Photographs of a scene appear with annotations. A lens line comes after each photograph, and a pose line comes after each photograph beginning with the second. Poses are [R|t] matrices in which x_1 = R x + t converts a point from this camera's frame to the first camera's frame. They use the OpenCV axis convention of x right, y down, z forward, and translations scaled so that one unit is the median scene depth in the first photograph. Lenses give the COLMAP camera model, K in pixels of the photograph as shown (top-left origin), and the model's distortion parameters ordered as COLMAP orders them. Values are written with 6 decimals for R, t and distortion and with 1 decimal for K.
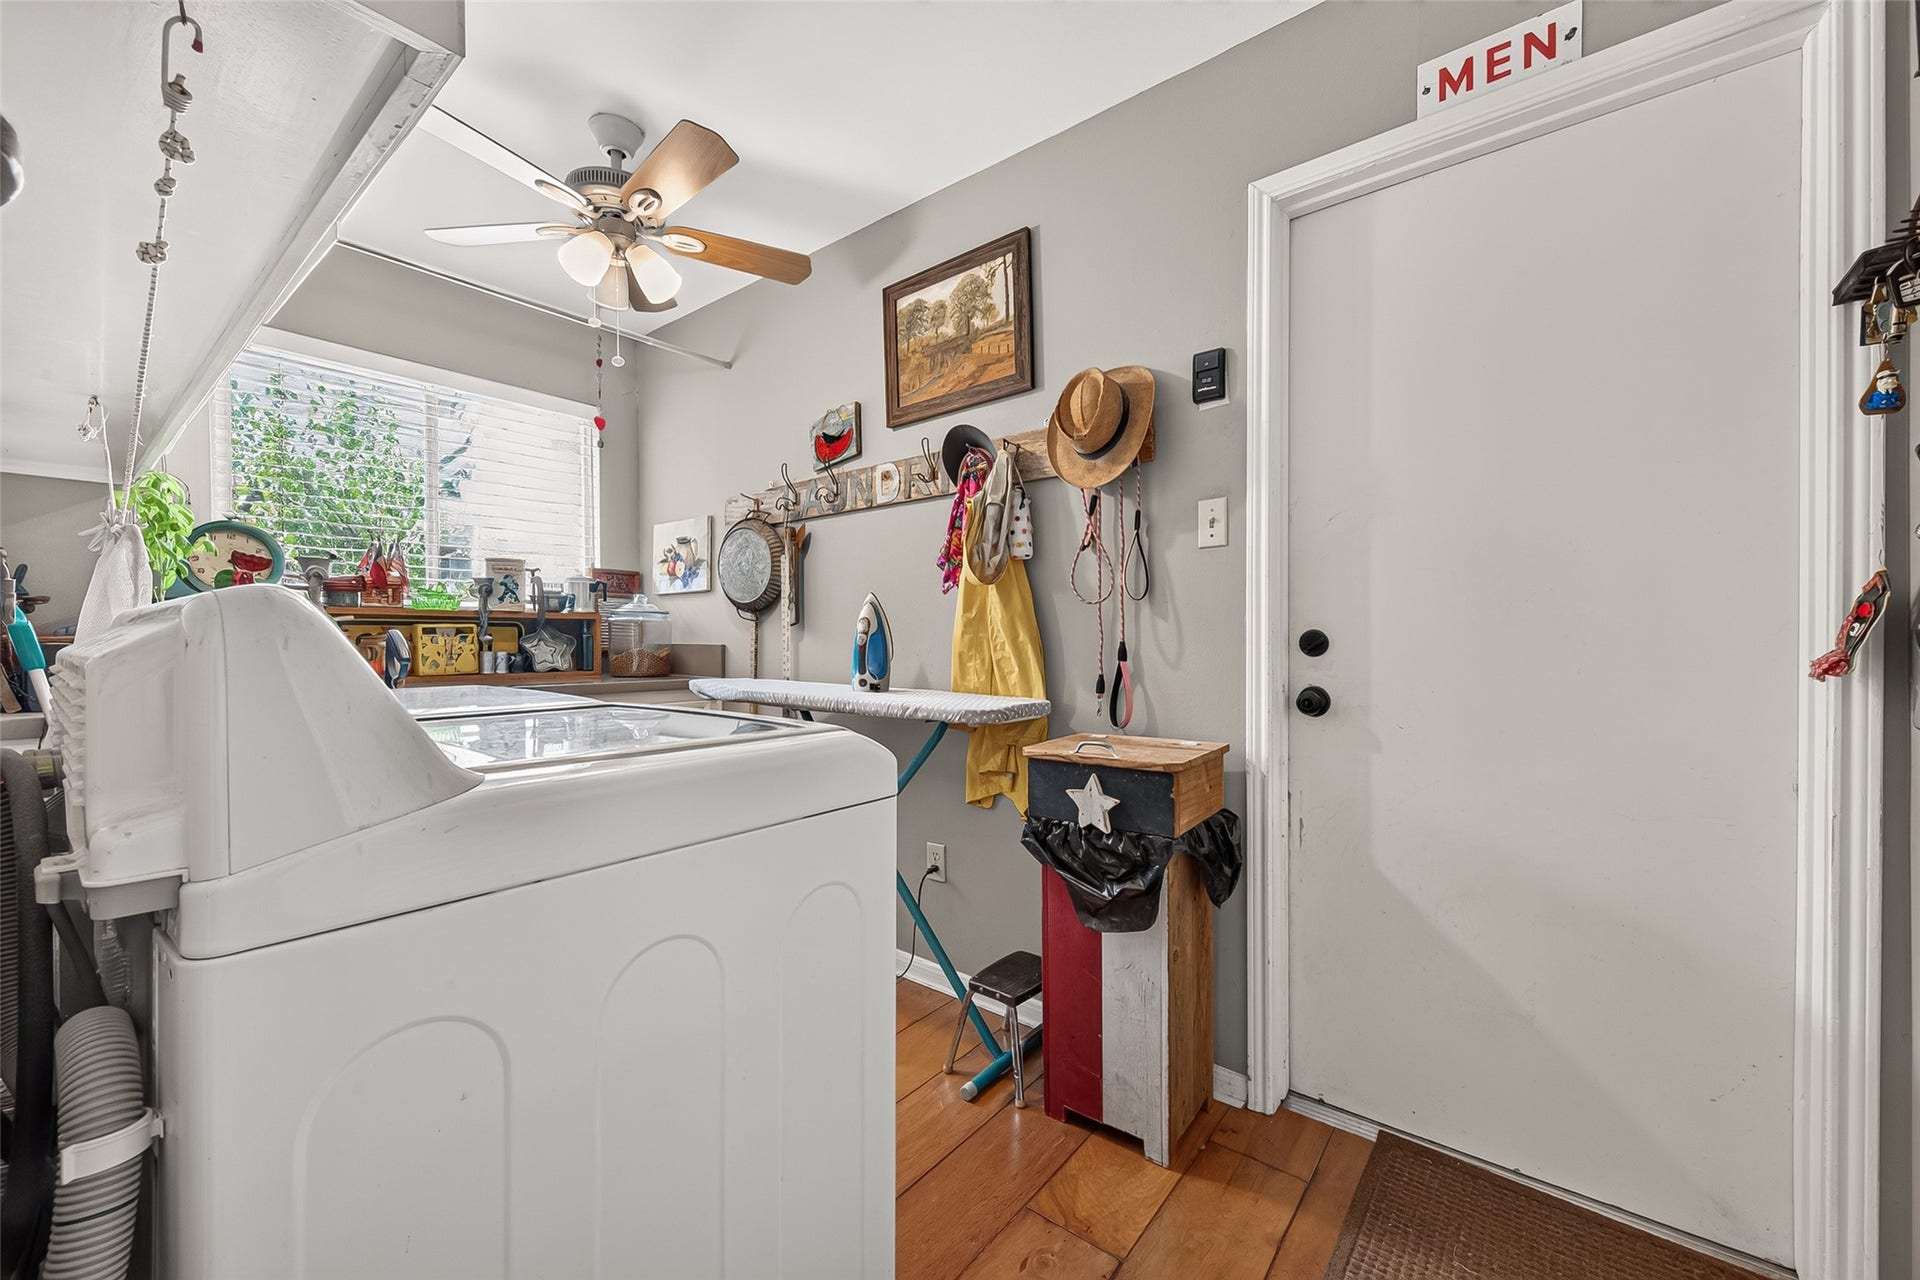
lens RADIAL K [[744.1, 0, 962.5], [0, 744.1, 645.8], [0, 0, 1]] dist [0.001687, -0.000807]
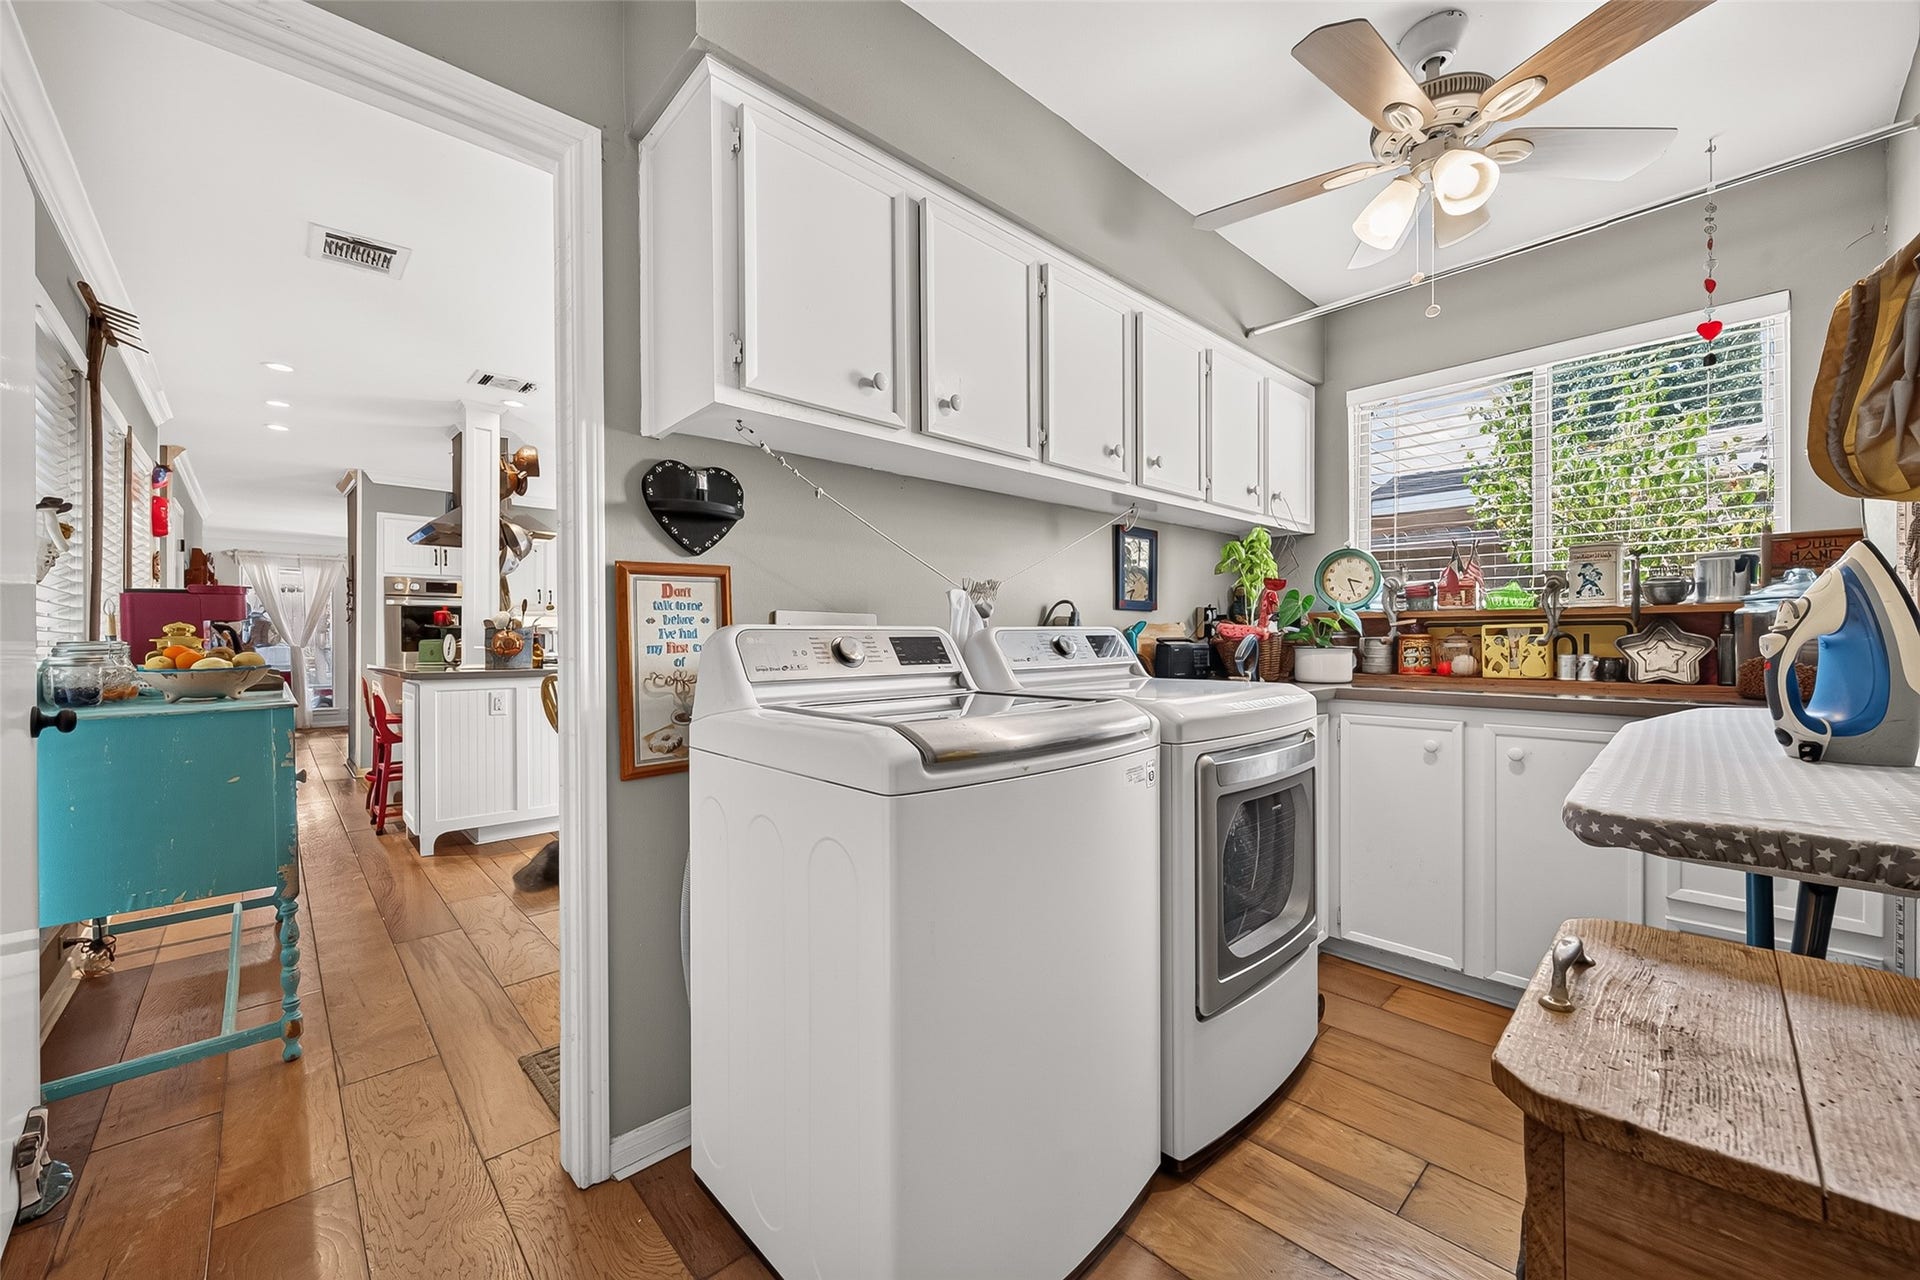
lens RADIAL K [[744.1, 0, 962.5], [0, 744.1, 645.8], [0, 0, 1]] dist [0.001687, -0.000807]
pose [[-0.137018, 0.004250, -0.990560, 0.440153], [-0.006565, 0.999965, 0.005198, -0.003488], [0.990547, 0.007216, -0.136985, 0.603267]]
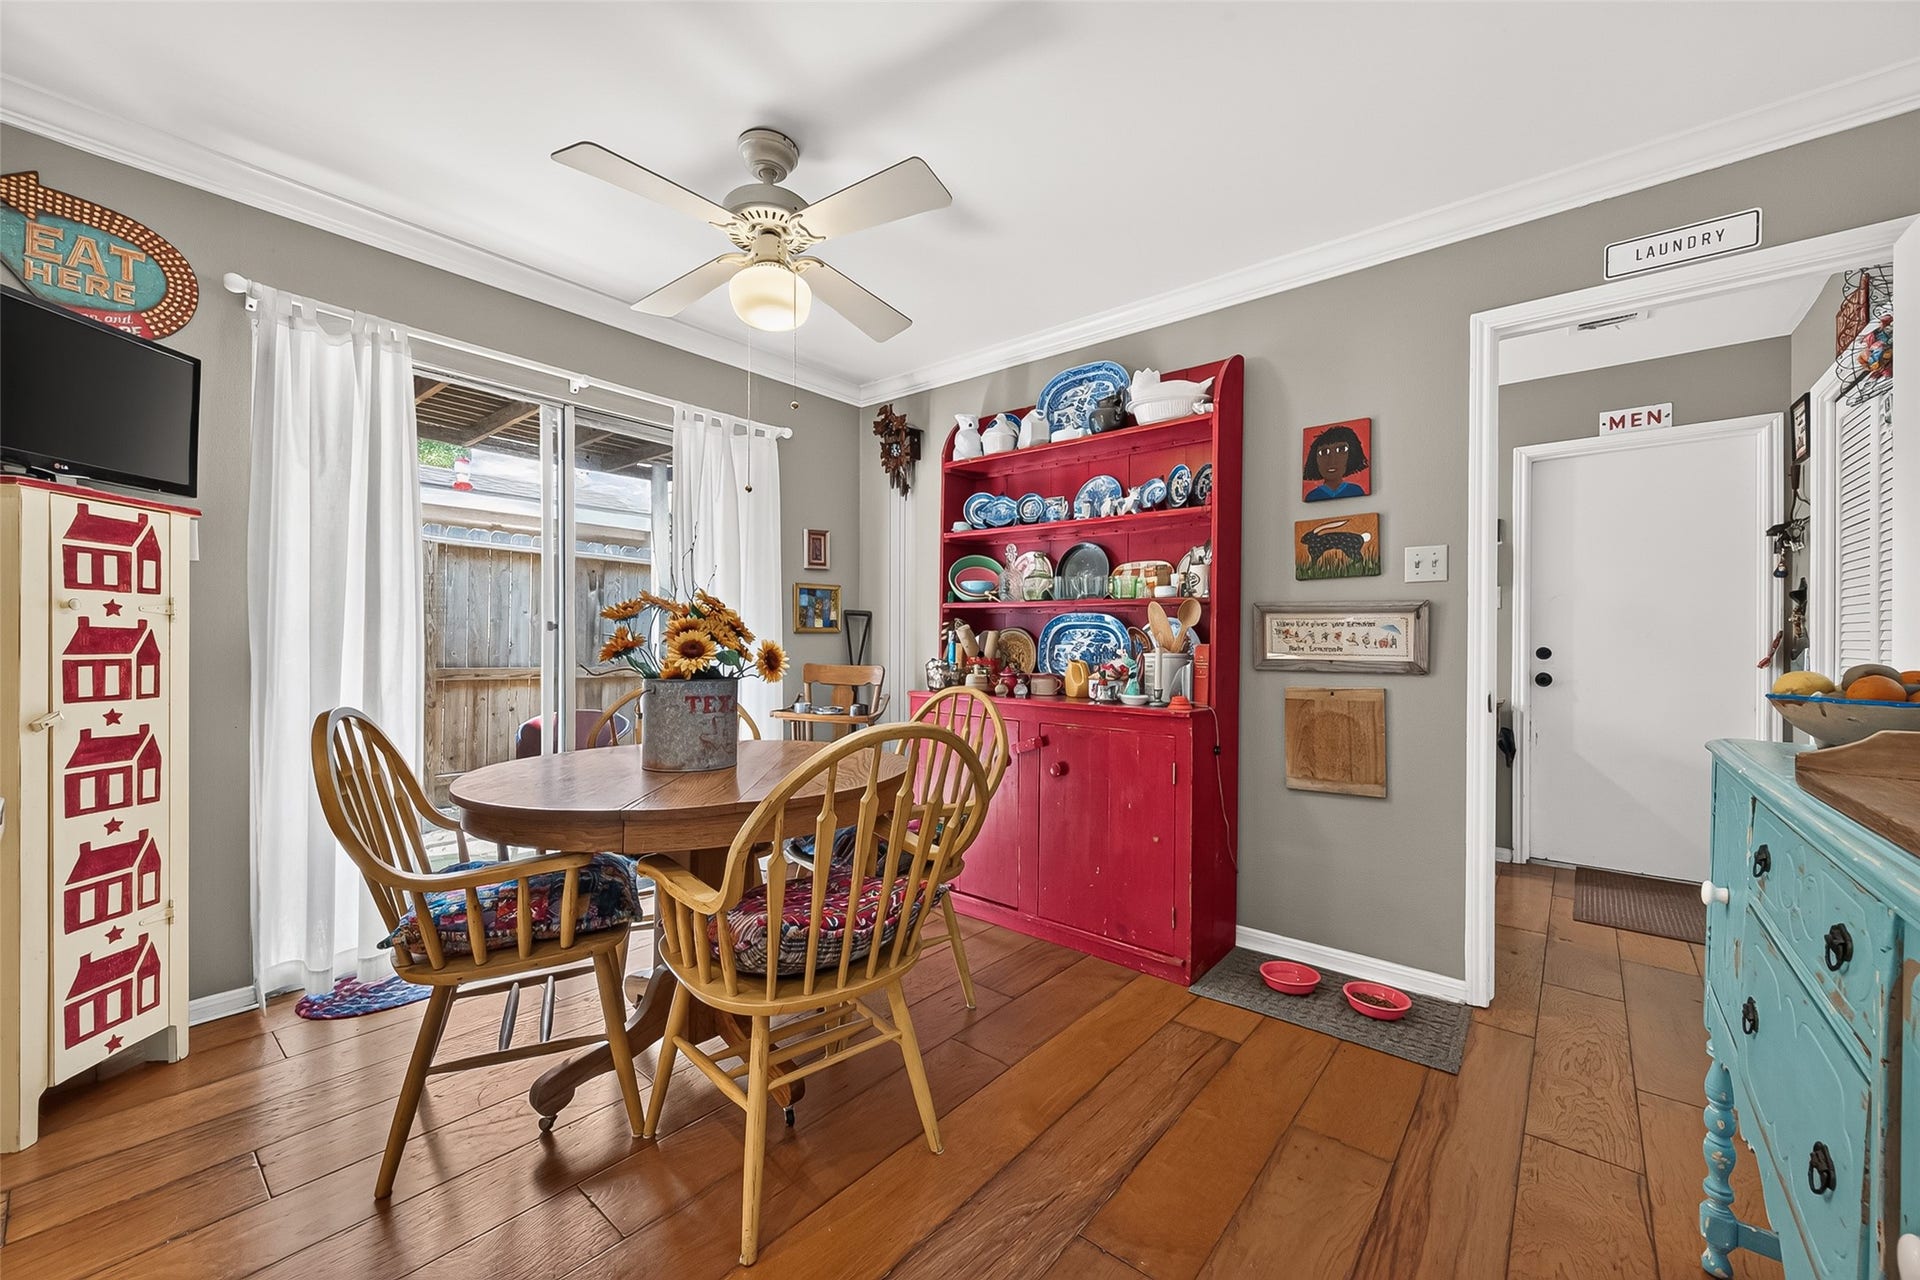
lens RADIAL K [[744.1, 0, 962.5], [0, 744.1, 645.8], [0, 0, 1]] dist [0.001687, -0.000807]
pose [[0.999924, 0.005123, -0.011202, -1.071269], [-0.005203, 0.999961, -0.007123, -0.000490], [0.011165, 0.007181, 0.999912, -1.076237]]
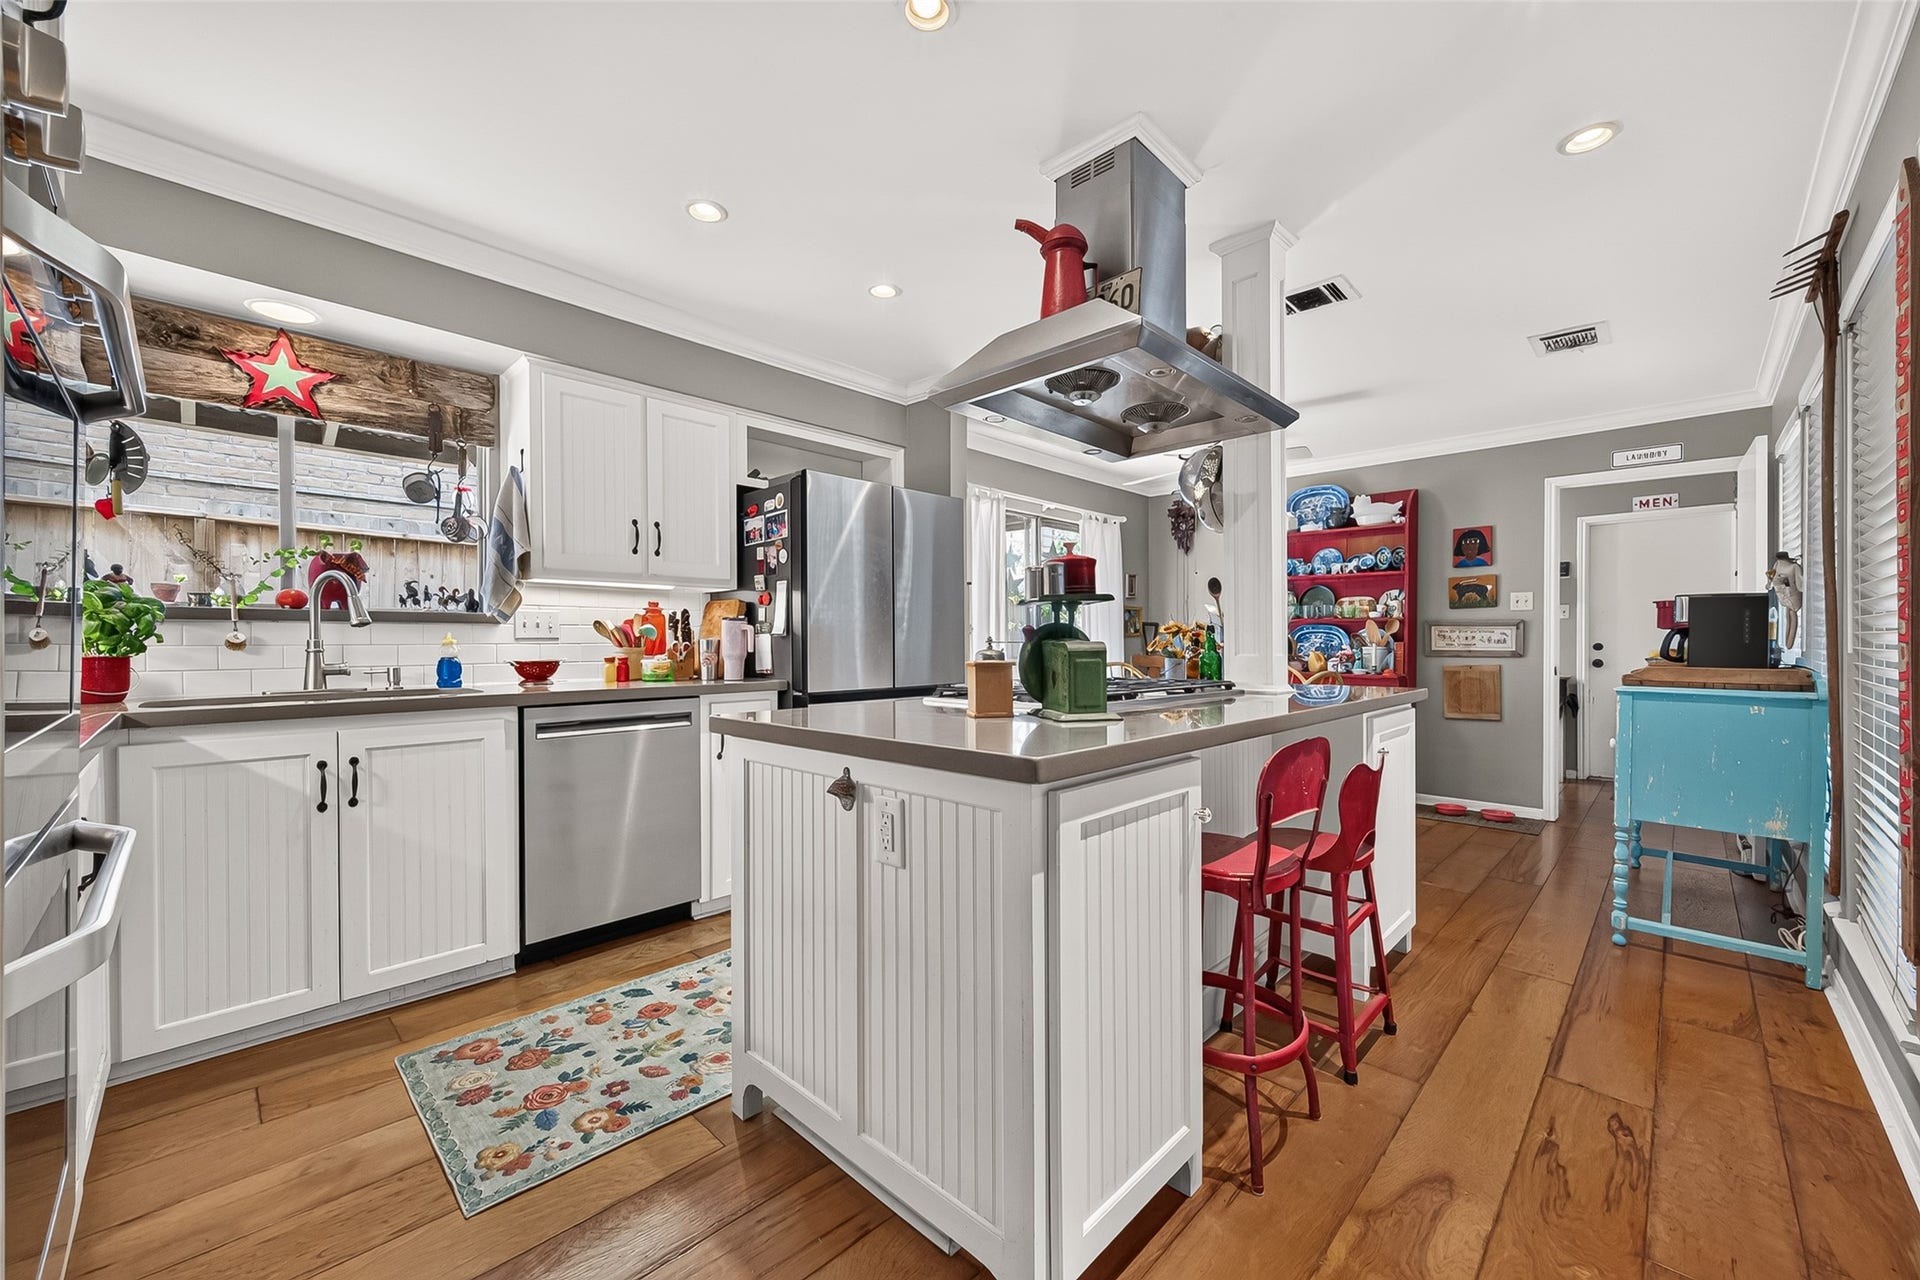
lens RADIAL K [[744.1, 0, 962.5], [0, 744.1, 645.8], [0, 0, 1]] dist [0.001687, -0.000807]
pose [[0.996039, 0.001153, -0.088905, -1.904360], [-0.001587, 0.999987, -0.004814, 0.011404], [0.088898, 0.004936, 0.996028, -2.393469]]
